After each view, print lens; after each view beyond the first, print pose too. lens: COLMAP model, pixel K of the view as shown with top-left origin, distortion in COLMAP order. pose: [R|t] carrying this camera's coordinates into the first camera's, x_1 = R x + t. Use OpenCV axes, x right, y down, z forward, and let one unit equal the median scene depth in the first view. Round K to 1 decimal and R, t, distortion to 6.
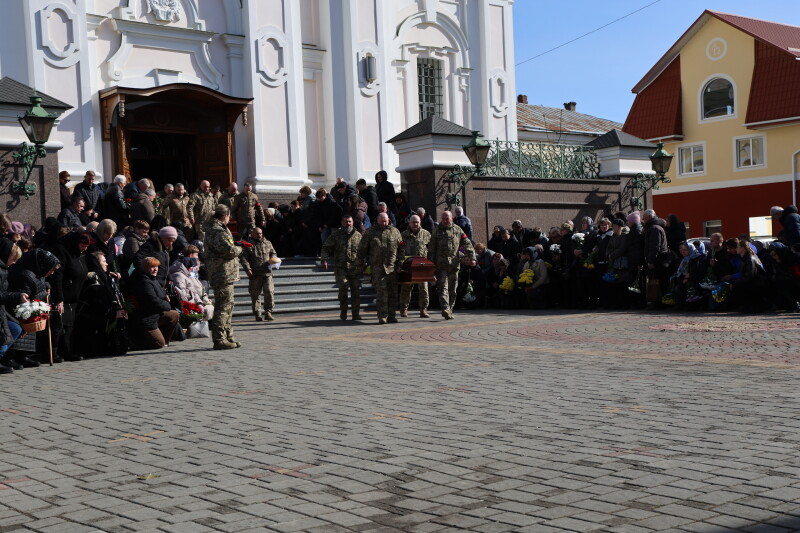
lens RADIAL K [[1077.7, 0, 399.0], [0, 1077.7, 268.9], [0, 0, 1]] dist [0.134087, 0.000000]
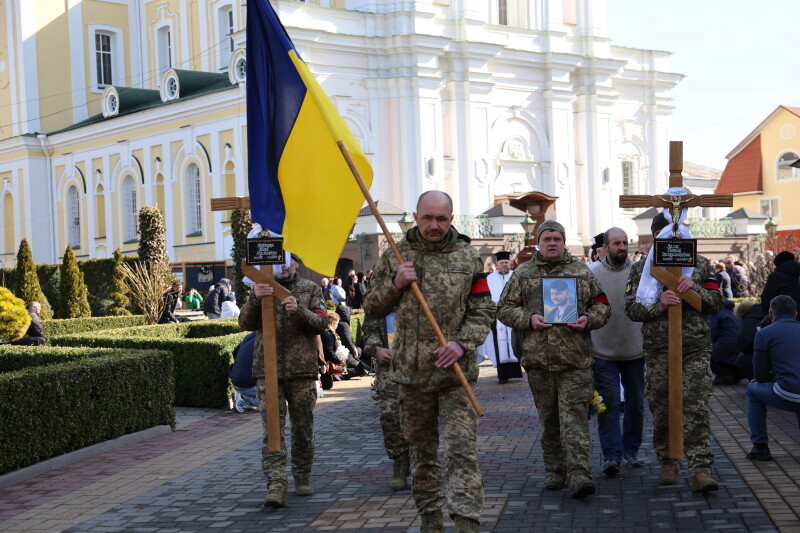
lens RADIAL K [[1320.6, 0, 398.9], [0, 1320.6, 266.5], [0, 0, 1]] dist [0.177122, 0.000000]
pose [[0.999524, 0.002368, 0.030752, -0.435997], [-0.001864, 0.999864, -0.016413, 0.004095], [-0.030787, 0.016348, 0.999392, -1.176096]]
